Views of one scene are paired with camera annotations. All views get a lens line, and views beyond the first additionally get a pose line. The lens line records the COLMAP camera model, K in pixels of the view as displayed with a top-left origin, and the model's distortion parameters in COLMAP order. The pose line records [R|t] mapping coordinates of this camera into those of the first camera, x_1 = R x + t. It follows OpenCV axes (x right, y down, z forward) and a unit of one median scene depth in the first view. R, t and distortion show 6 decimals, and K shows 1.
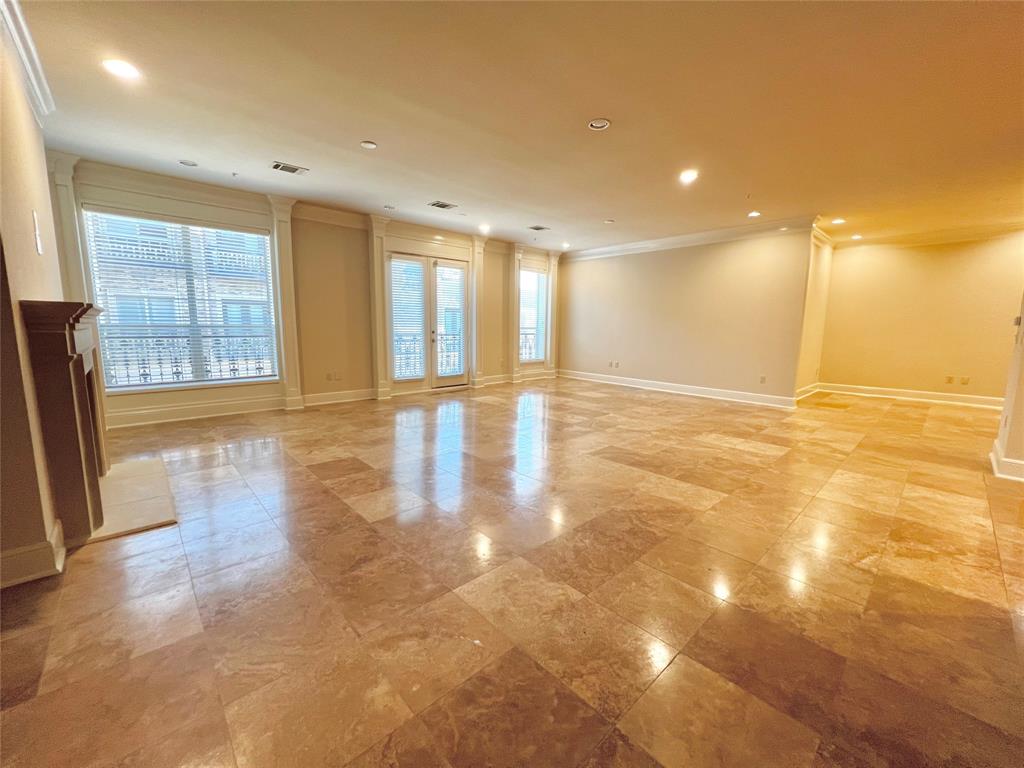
lens RADIAL K [[406.9, 0, 507.7], [0, 406.9, 382.1], [0, 0, 1]] dist [-0.002274, 0.000389]
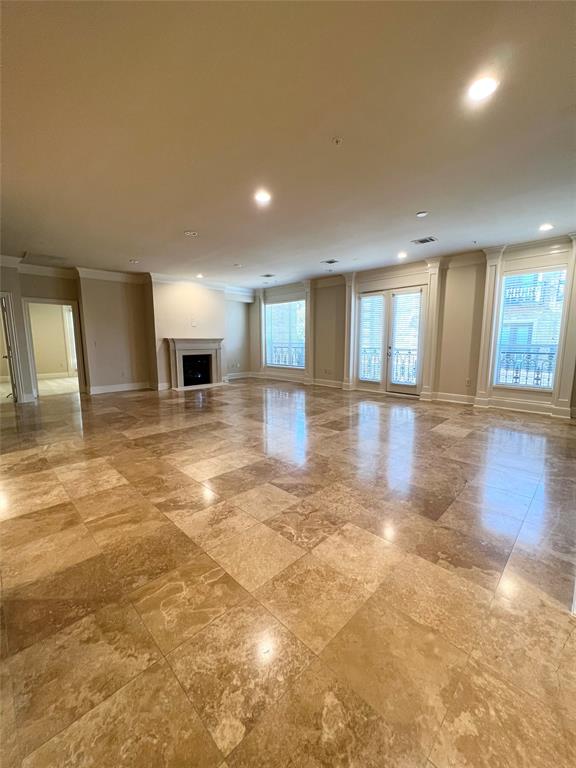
lens RADIAL K [[305.2, 0, 292.0], [0, 305.2, 383.8], [0, 0, 1]] dist [-0.002274, 0.000389]
pose [[0.056655, 0.131123, -0.989746, 0.992277], [-0.137288, 0.982944, 0.122364, -0.113517], [0.988910, 0.128948, 0.073690, 0.837036]]
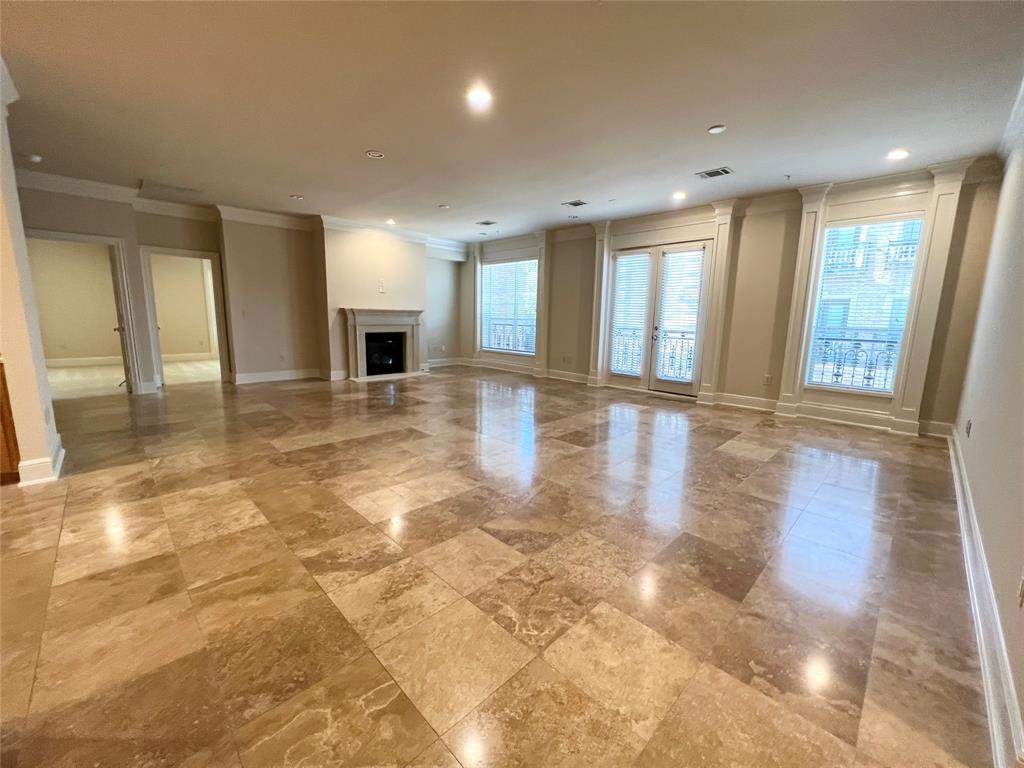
lens RADIAL K [[406.9, 0, 512.4], [0, 406.9, 382.3], [0, 0, 1]] dist [-0.002274, 0.000389]
pose [[0.043718, 0.151306, -0.987520, 0.930584], [-0.158808, 0.976949, 0.142656, -0.110344], [0.986341, 0.150589, 0.066739, 0.839758]]
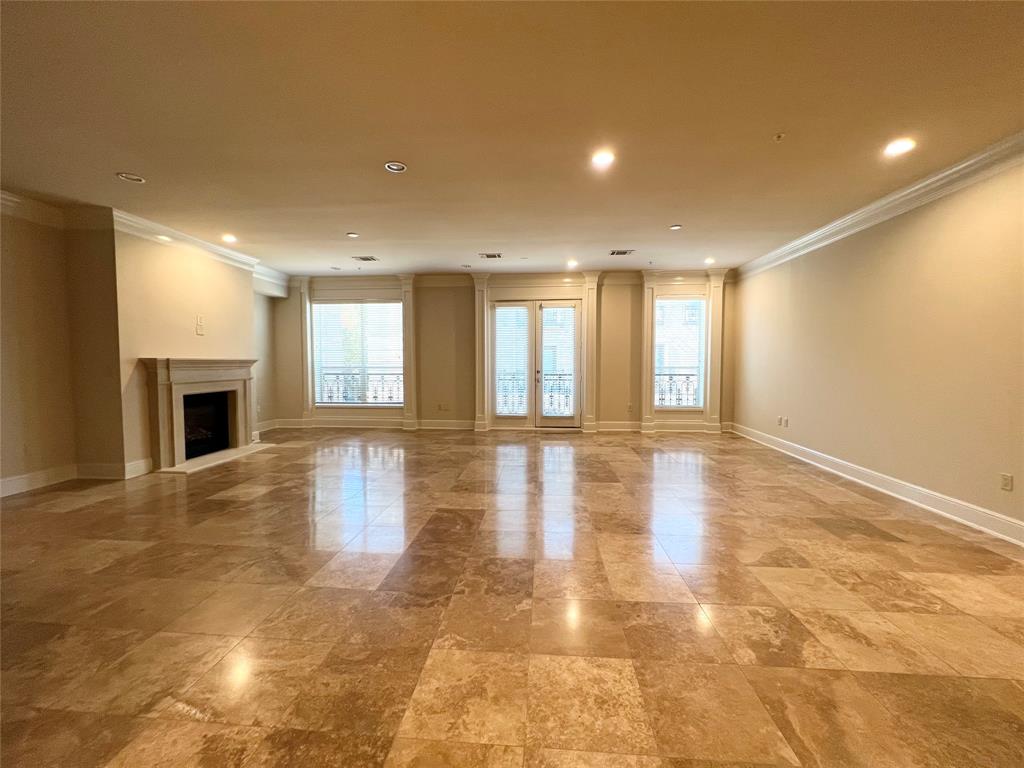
lens RADIAL K [[406.9, 0, 510.9], [0, 406.9, 381.5], [0, 0, 1]] dist [-0.002274, 0.000389]
pose [[0.680722, 0.023030, -0.732180, 0.675298], [-0.093437, 0.994071, -0.055602, -0.047040], [0.726558, 0.106262, 0.678838, 0.339026]]
